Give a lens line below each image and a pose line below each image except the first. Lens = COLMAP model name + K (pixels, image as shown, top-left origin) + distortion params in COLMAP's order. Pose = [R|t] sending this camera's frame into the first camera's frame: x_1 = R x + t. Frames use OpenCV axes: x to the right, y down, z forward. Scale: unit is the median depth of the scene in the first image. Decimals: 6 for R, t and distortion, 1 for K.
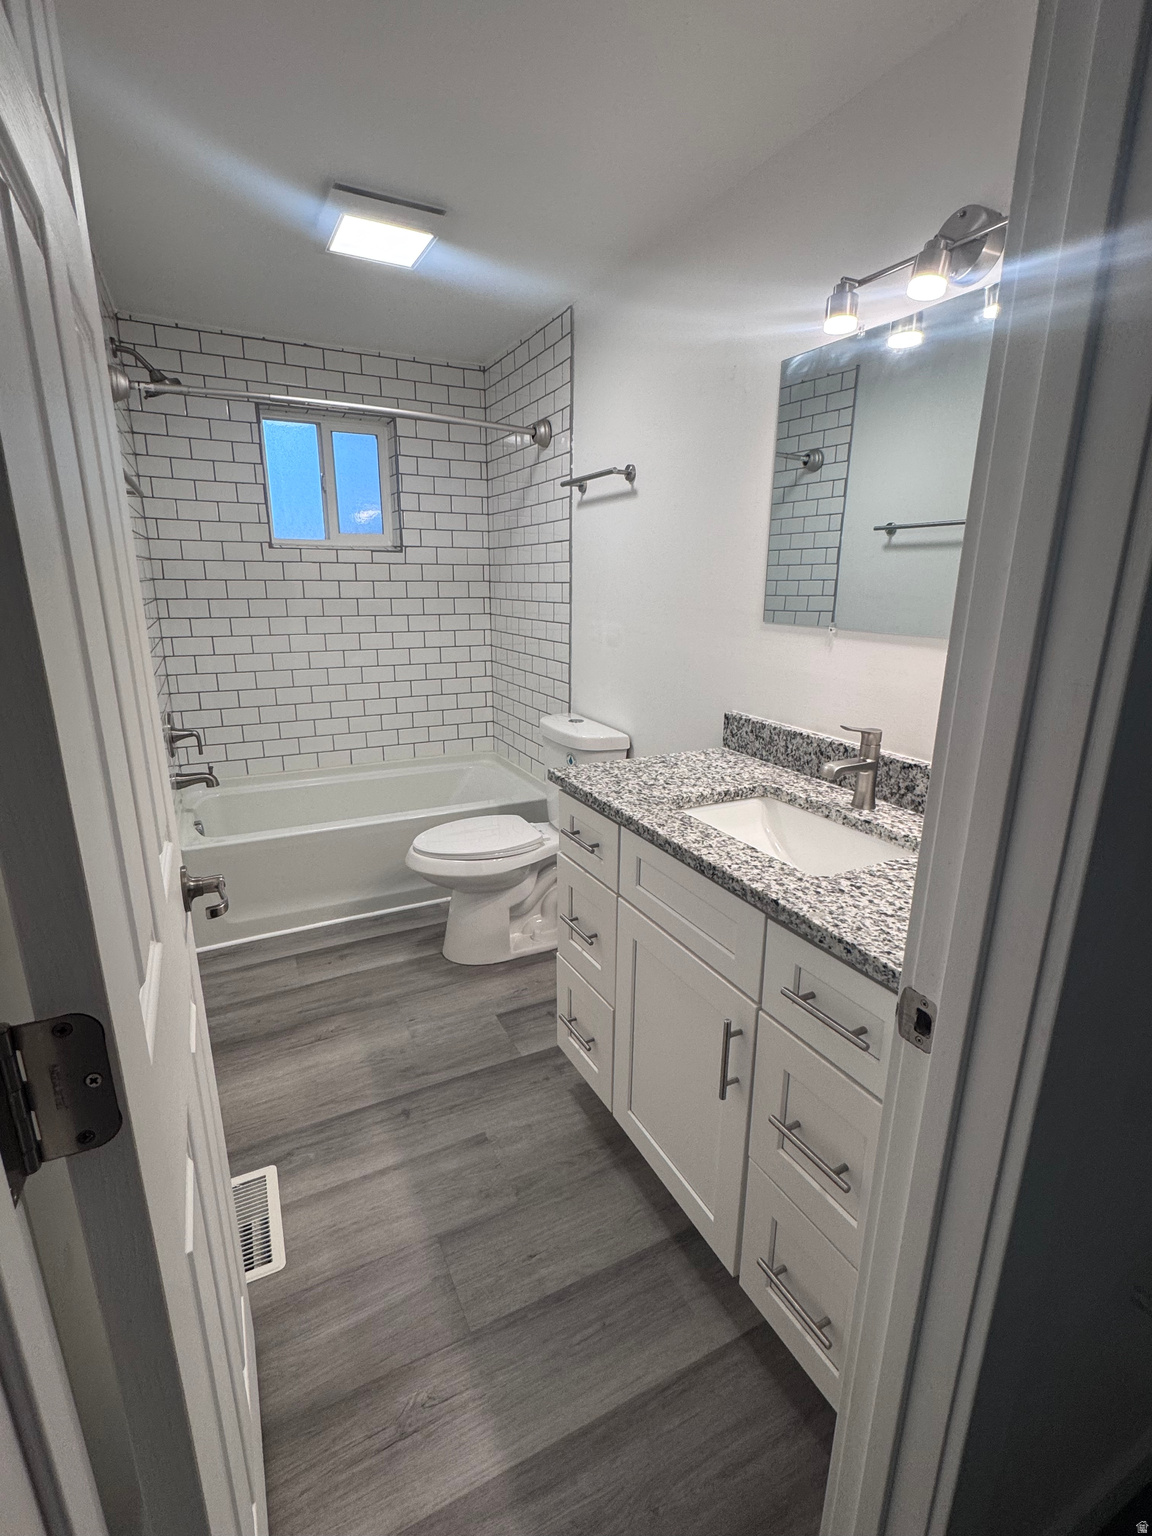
lens RADIAL K [[707.7, 0, 574.6], [0, 707.7, 768.3], [0, 0, 1]] dist [-0.000148, 0.000325]
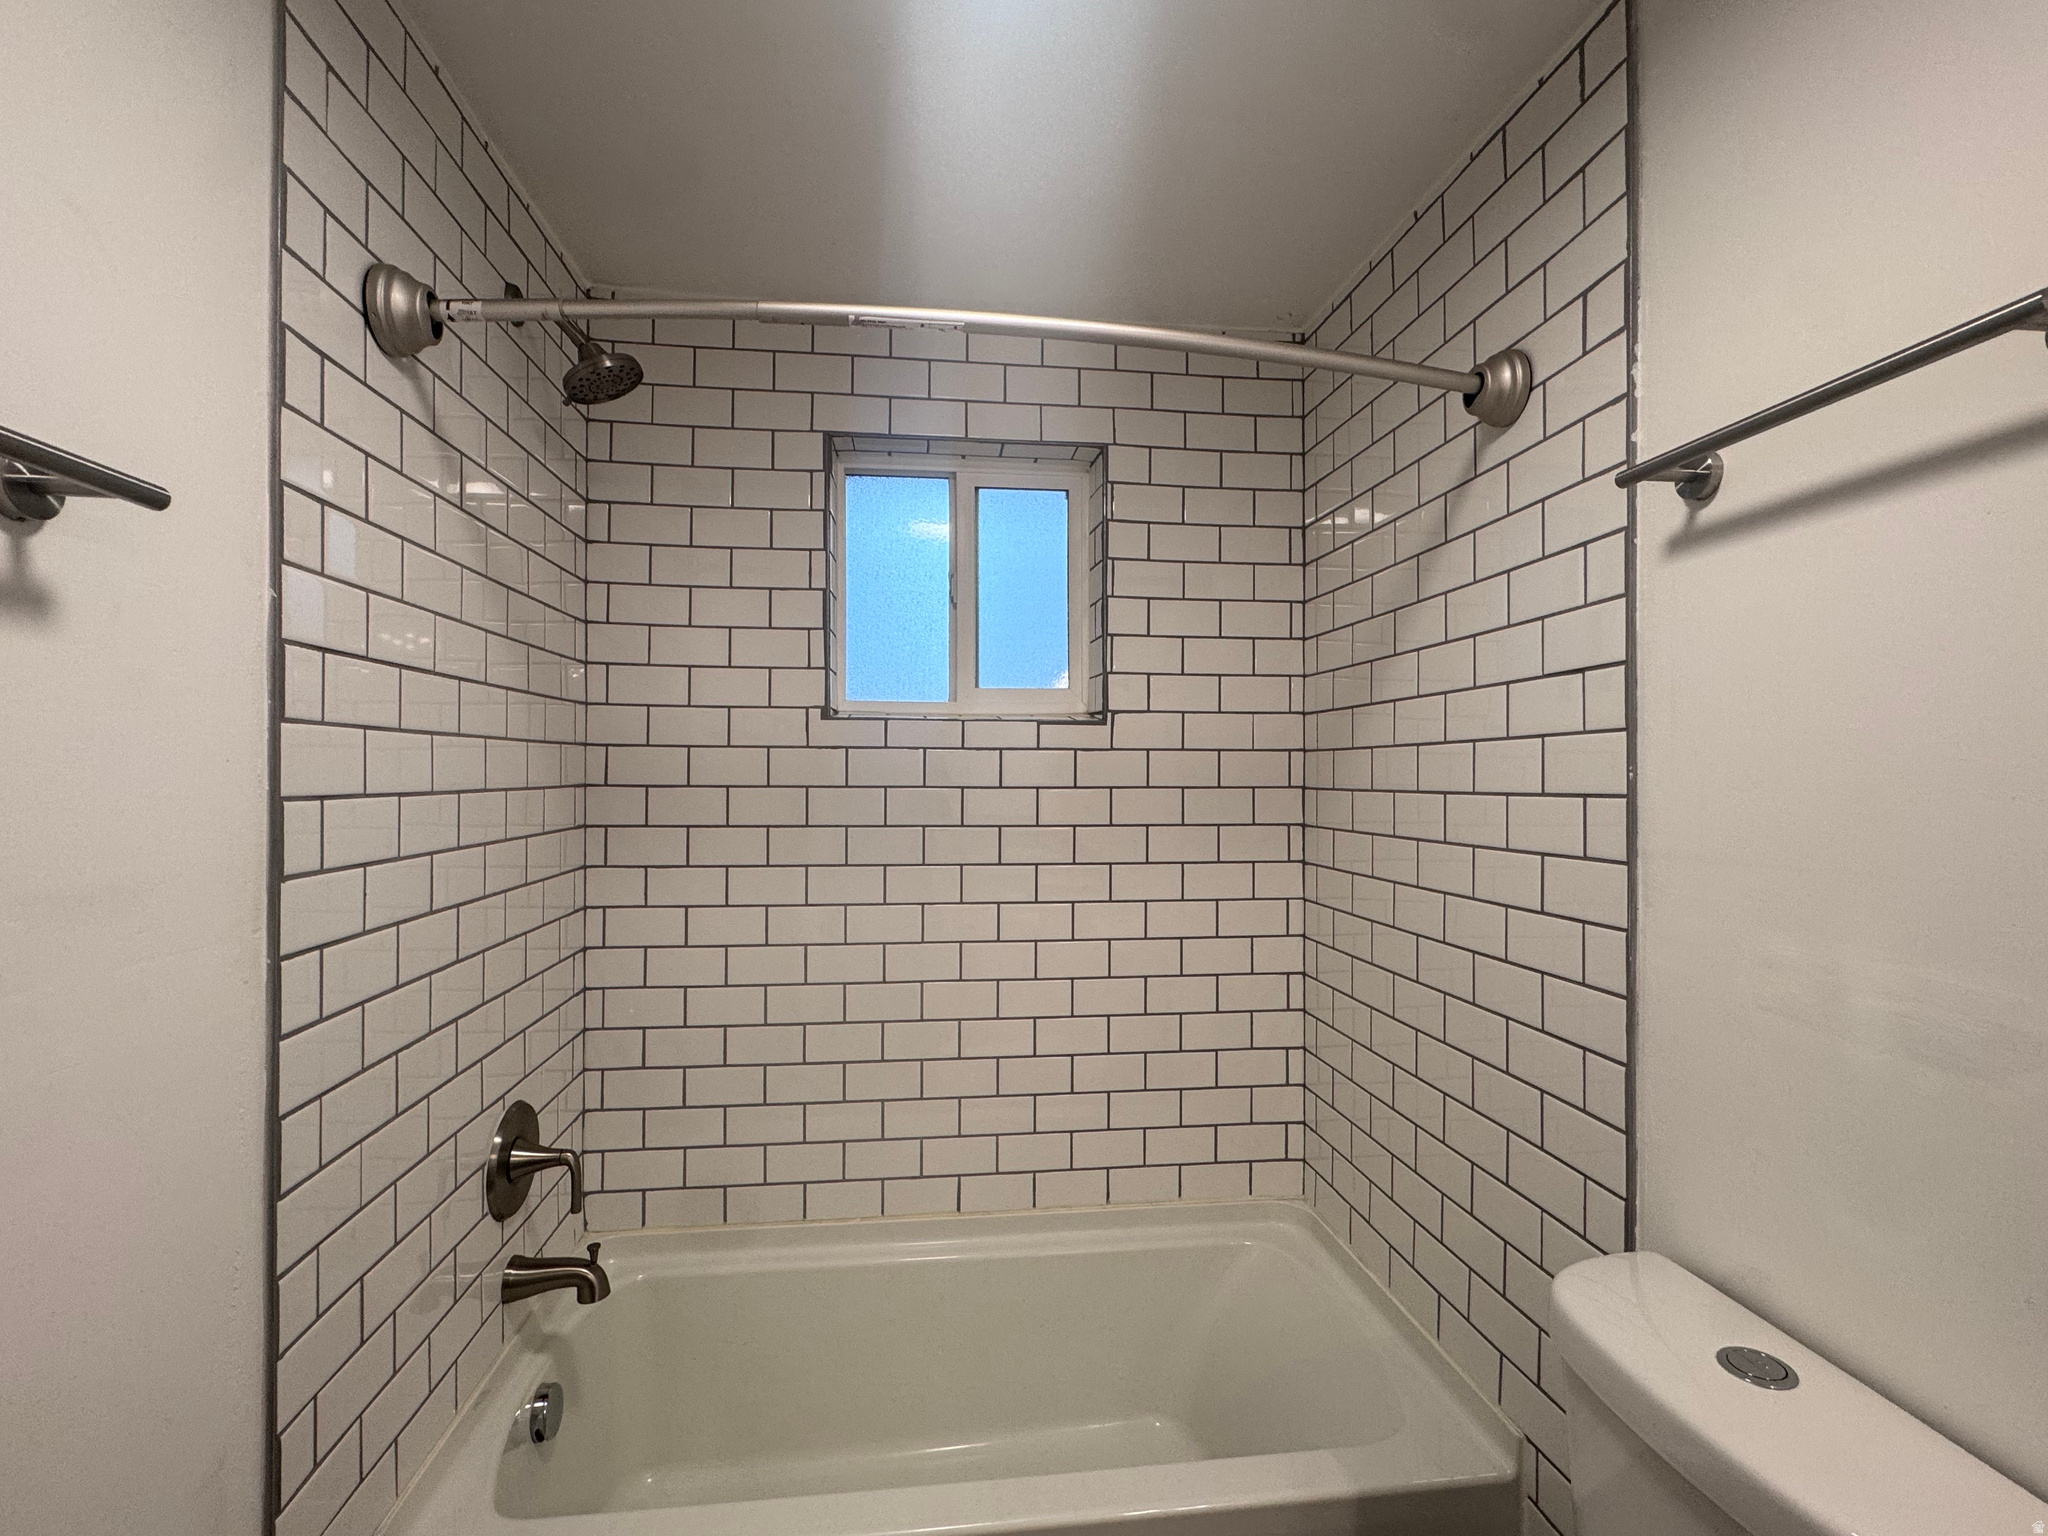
lens RADIAL K [[943.7, 0, 1022.8], [0, 943.7, 770.5], [0, 0, 1]] dist [-0.000148, 0.000325]
pose [[0.942859, -0.006320, -0.333132, -0.131577], [-0.082391, 0.964348, -0.251485, -0.170796], [0.322845, 0.264563, 0.908723, 0.622115]]
